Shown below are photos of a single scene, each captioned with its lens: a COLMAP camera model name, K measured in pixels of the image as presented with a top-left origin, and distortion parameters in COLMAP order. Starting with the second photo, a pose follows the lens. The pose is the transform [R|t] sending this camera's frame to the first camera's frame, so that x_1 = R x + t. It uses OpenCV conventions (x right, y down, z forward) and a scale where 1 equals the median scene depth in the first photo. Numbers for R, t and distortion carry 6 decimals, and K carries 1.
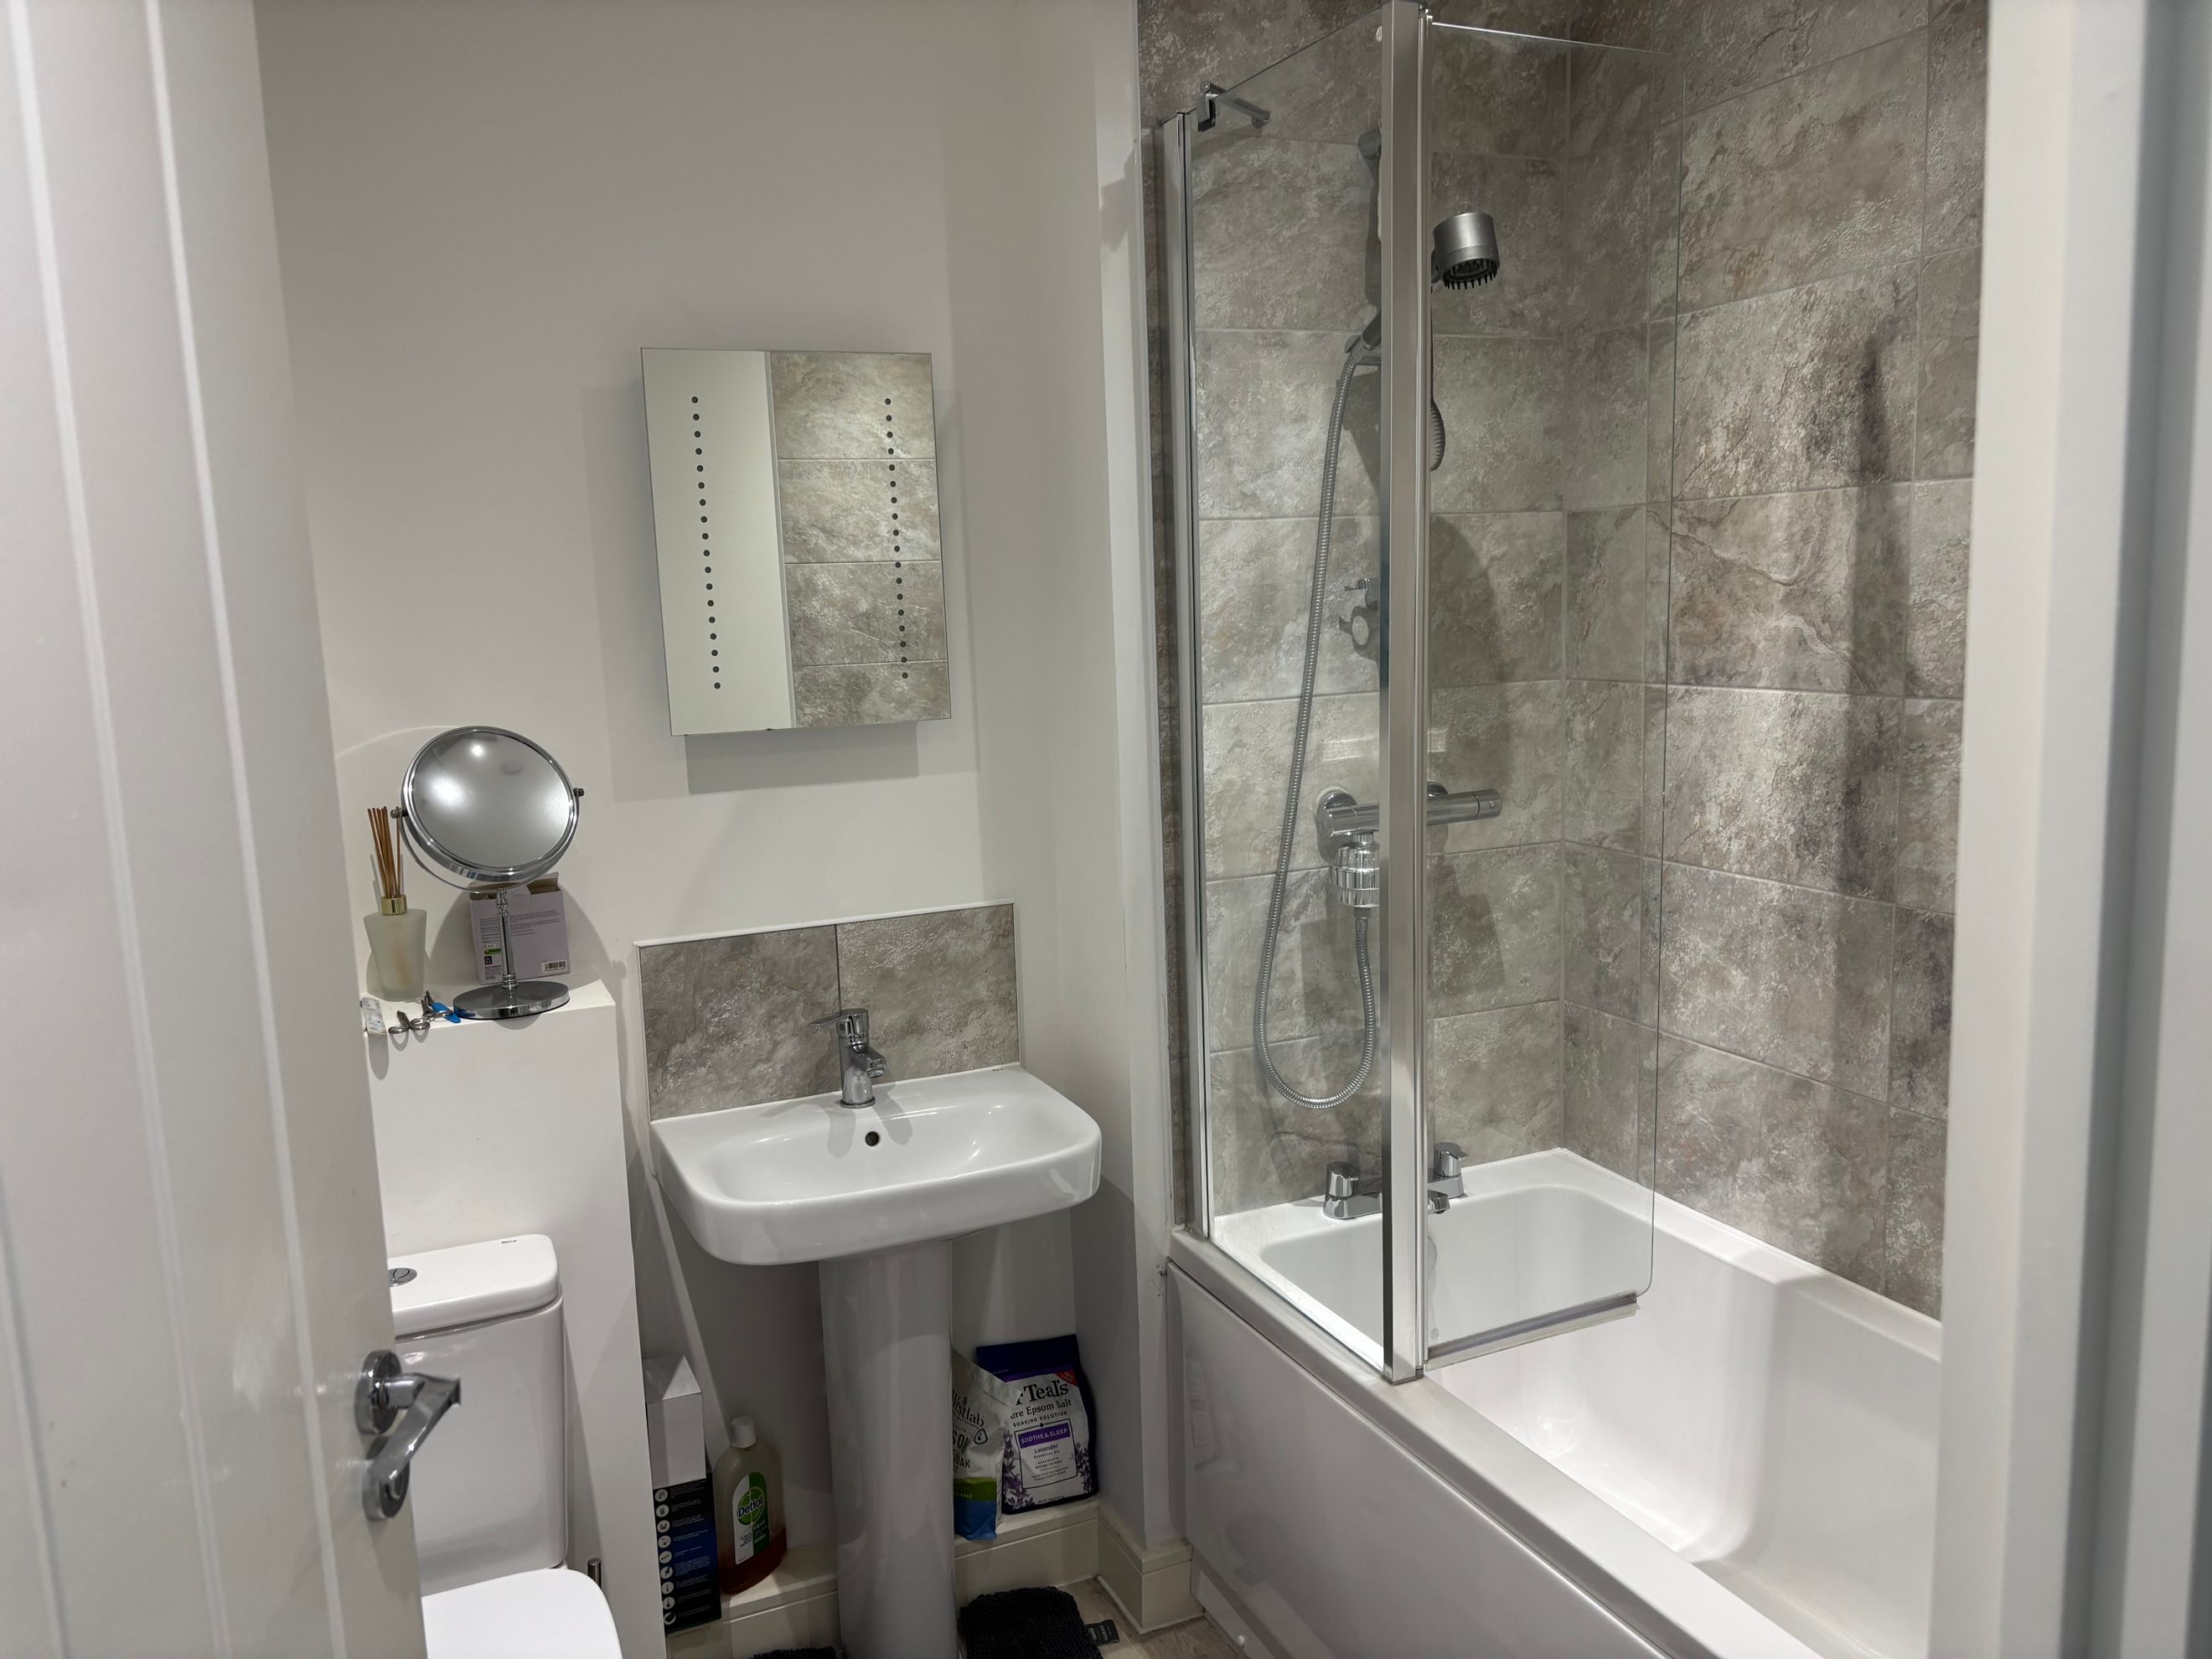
lens RADIAL K [[1690.0, 0, 1097.9], [0, 1690.0, 850.7], [0, 0, 1]] dist [0.062889, -0.080491]
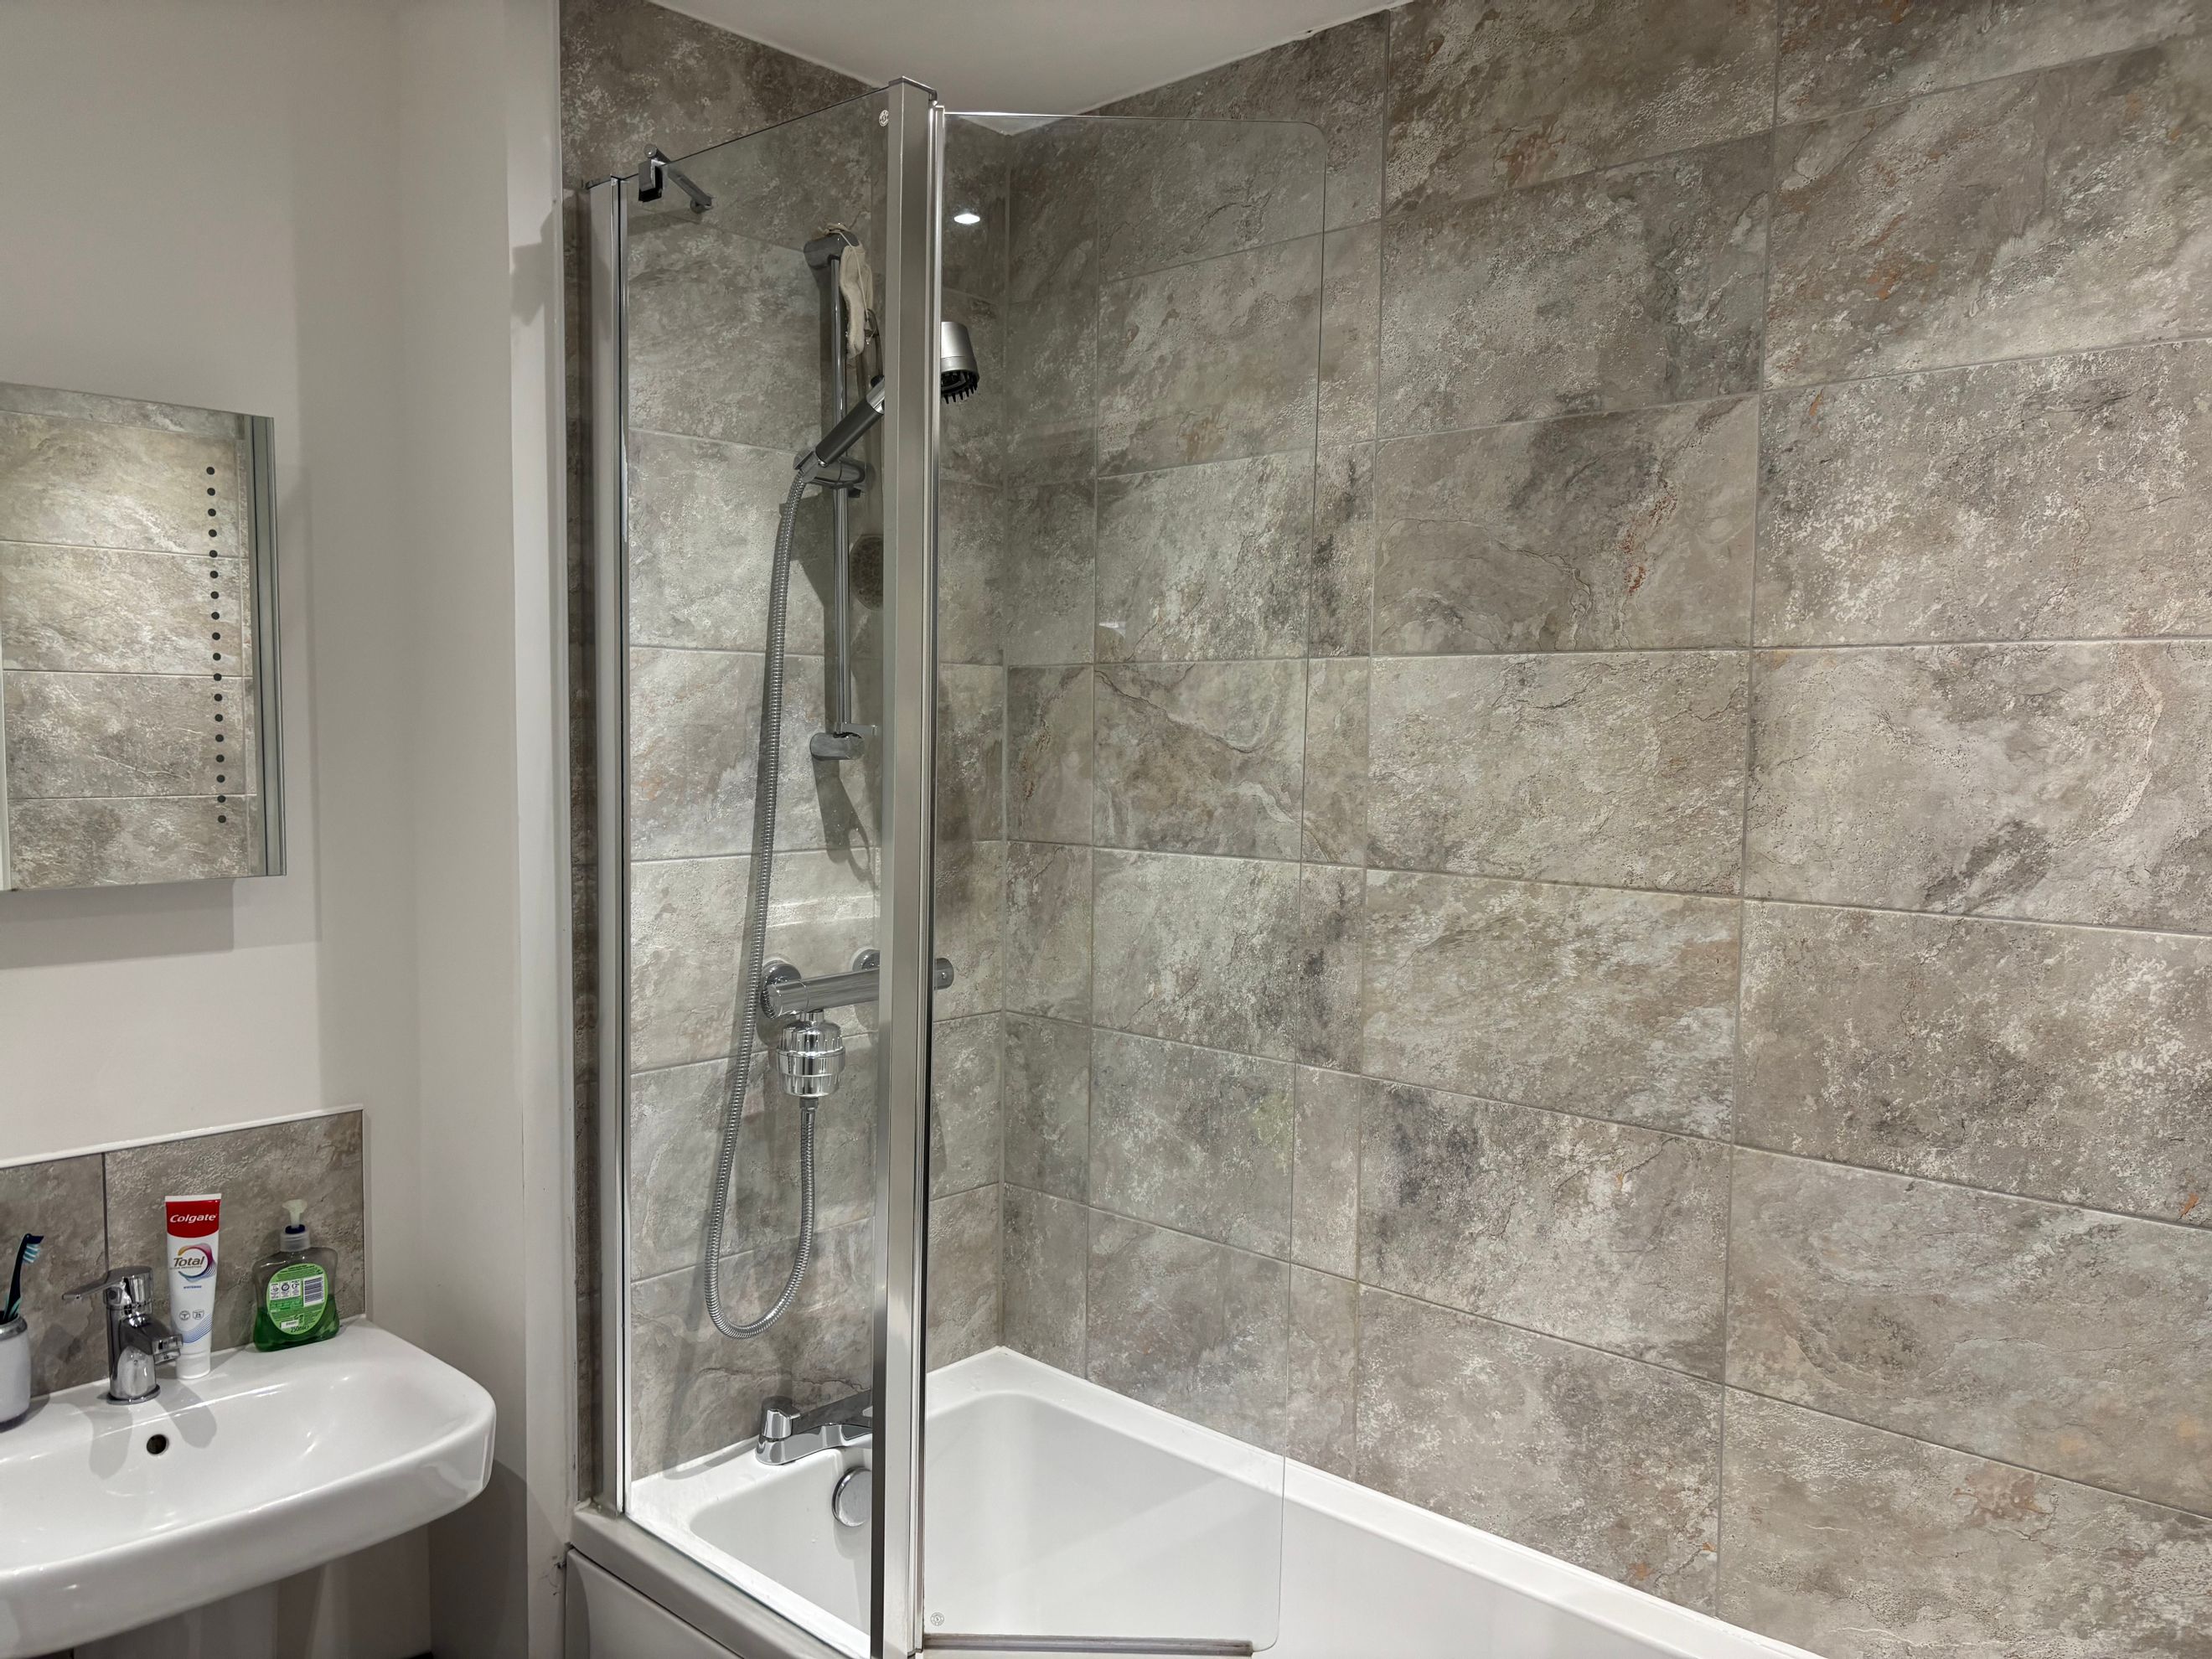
lens RADIAL K [[1690.0, 0, 1101.2], [0, 1690.0, 843.4], [0, 0, 1]] dist [0.062889, -0.080491]
pose [[0.916678, 0.016955, 0.399266, -0.057904], [0.018955, 0.996130, -0.085821, -0.018971], [-0.399176, 0.086238, 0.912810, 0.133418]]
